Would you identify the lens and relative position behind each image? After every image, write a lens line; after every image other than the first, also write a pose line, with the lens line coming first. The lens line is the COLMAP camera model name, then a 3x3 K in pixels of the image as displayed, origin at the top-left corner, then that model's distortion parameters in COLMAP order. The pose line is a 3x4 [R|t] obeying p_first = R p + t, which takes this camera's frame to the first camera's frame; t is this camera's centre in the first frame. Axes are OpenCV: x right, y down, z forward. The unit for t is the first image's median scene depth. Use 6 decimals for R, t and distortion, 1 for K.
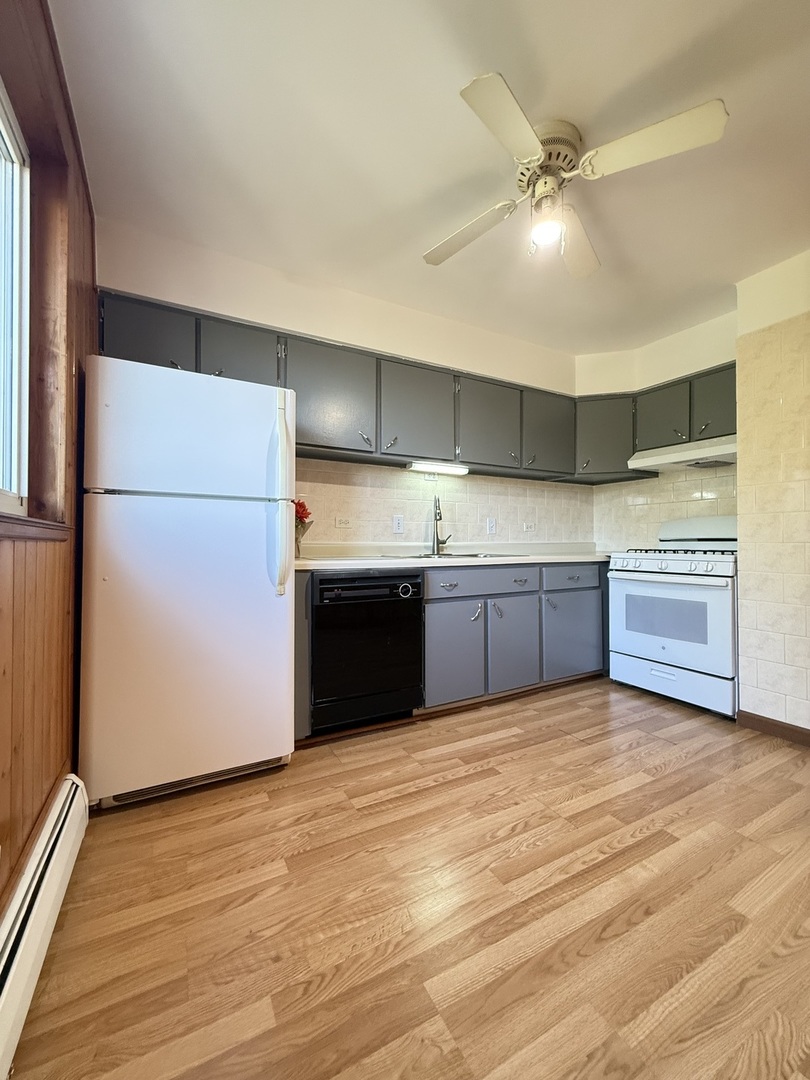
lens RADIAL K [[431.7, 0, 405.0], [0, 431.7, 540.0], [0, 0, 1]] dist [-0.001673, -0.000224]
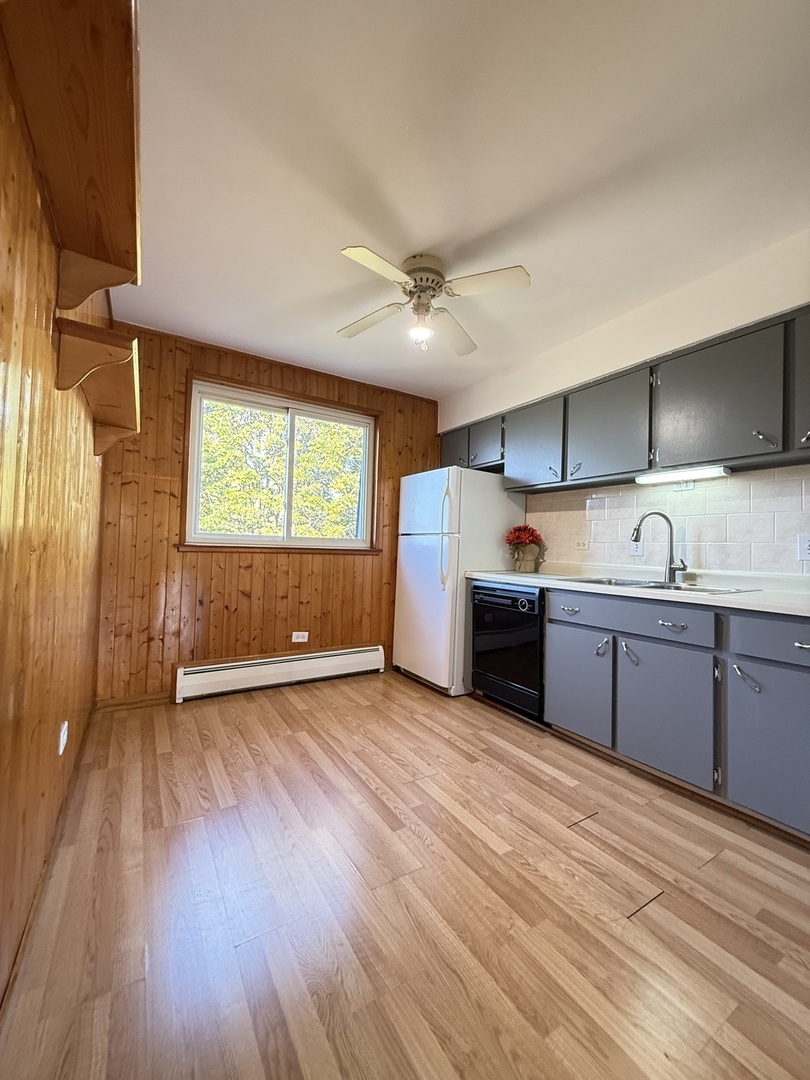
lens RADIAL K [[431.7, 0, 405.0], [0, 431.7, 540.0], [0, 0, 1]] dist [-0.001673, -0.000224]
pose [[0.062127, -0.014455, -0.997964, 1.167573], [-0.020196, 0.999672, -0.015737, -0.033517], [0.997864, 0.021133, 0.061815, 0.620816]]
